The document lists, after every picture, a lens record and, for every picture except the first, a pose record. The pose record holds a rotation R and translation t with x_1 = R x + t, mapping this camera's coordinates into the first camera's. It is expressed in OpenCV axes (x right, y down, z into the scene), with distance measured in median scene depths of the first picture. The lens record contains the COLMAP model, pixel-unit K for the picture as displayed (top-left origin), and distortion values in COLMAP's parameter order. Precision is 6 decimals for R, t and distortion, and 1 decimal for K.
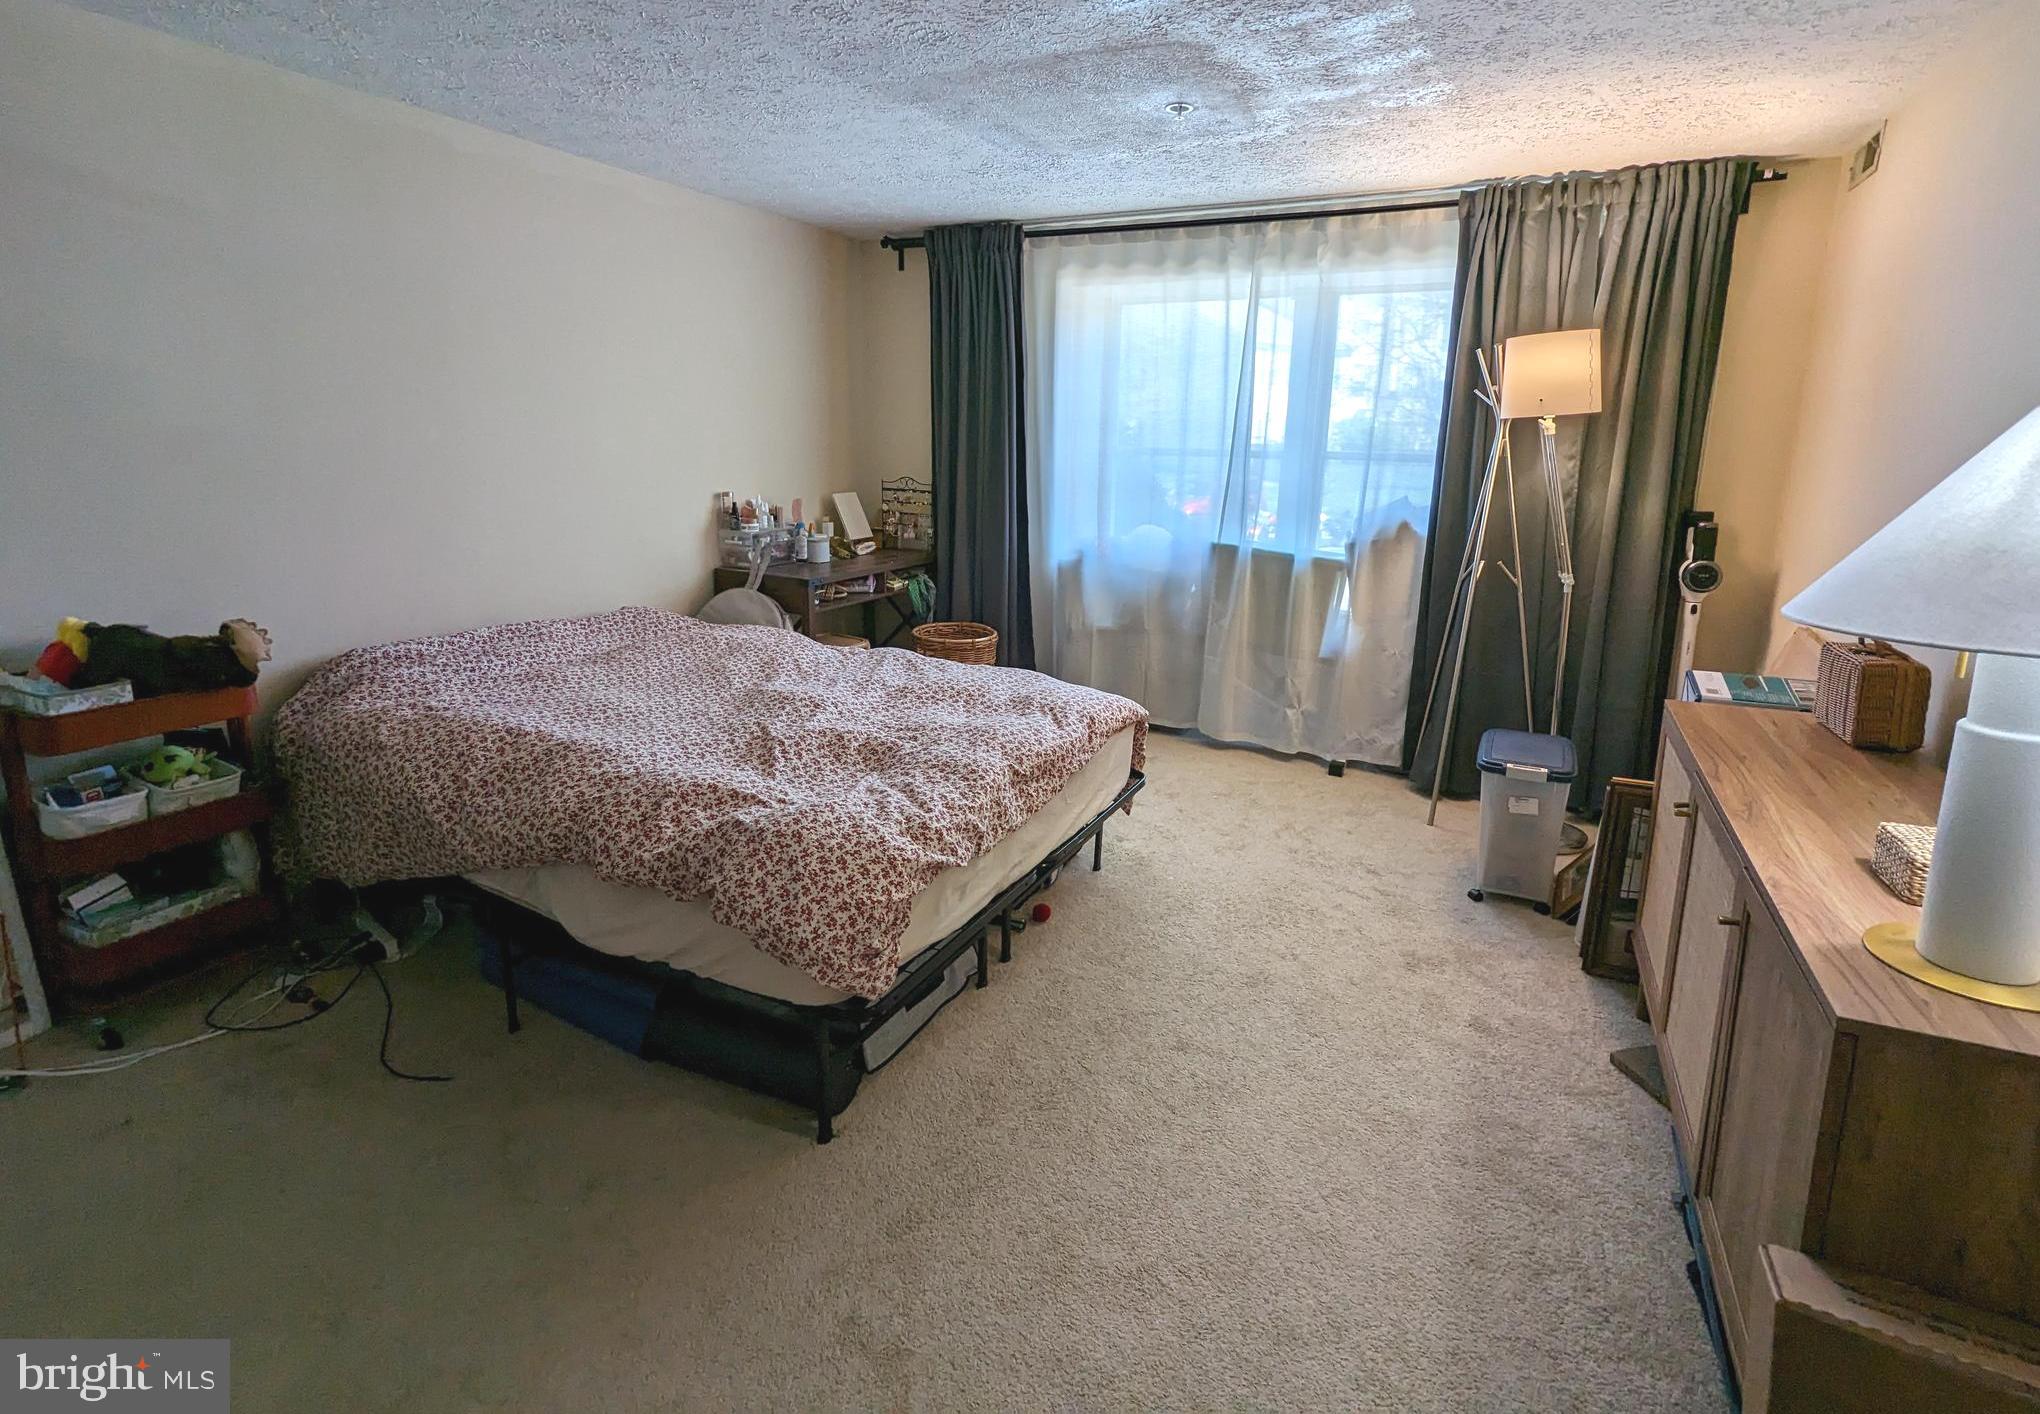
lens RADIAL K [[949.2, 0, 1020.0], [0, 949.2, 707.0], [0, 0, 1]] dist [-0.001948, -0.000033]
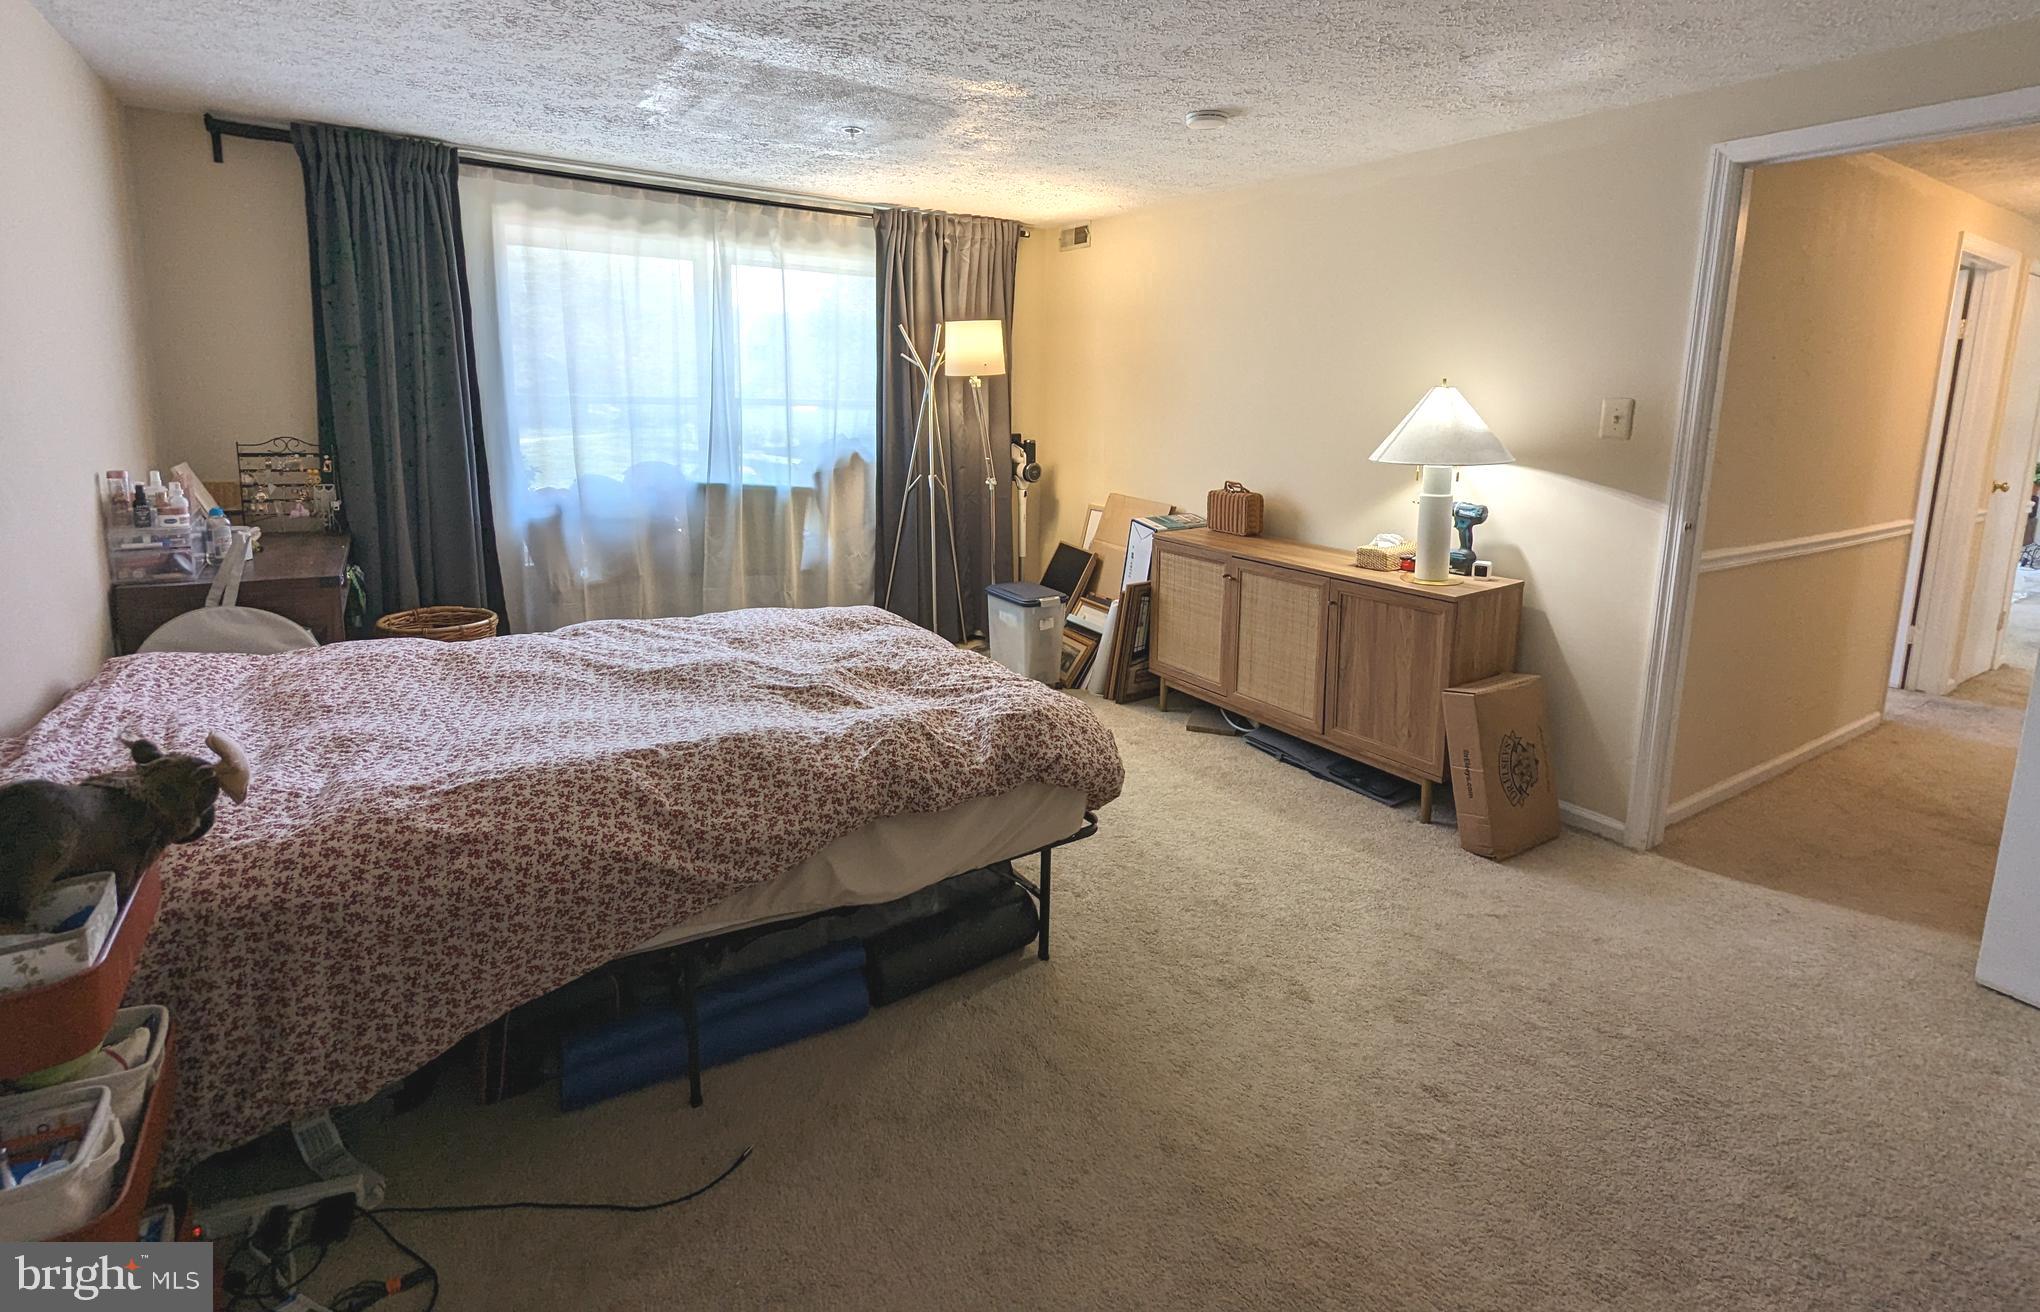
lens RADIAL K [[954.7, 0, 1019.9], [0, 954.7, 624.7], [0, 0, 1]] dist [-0.001701, -0.000551]
pose [[0.500341, -0.210992, 0.839727, -0.594188], [0.228097, 0.967714, 0.107241, -0.054725], [-0.835243, 0.137883, 0.532314, 0.151160]]
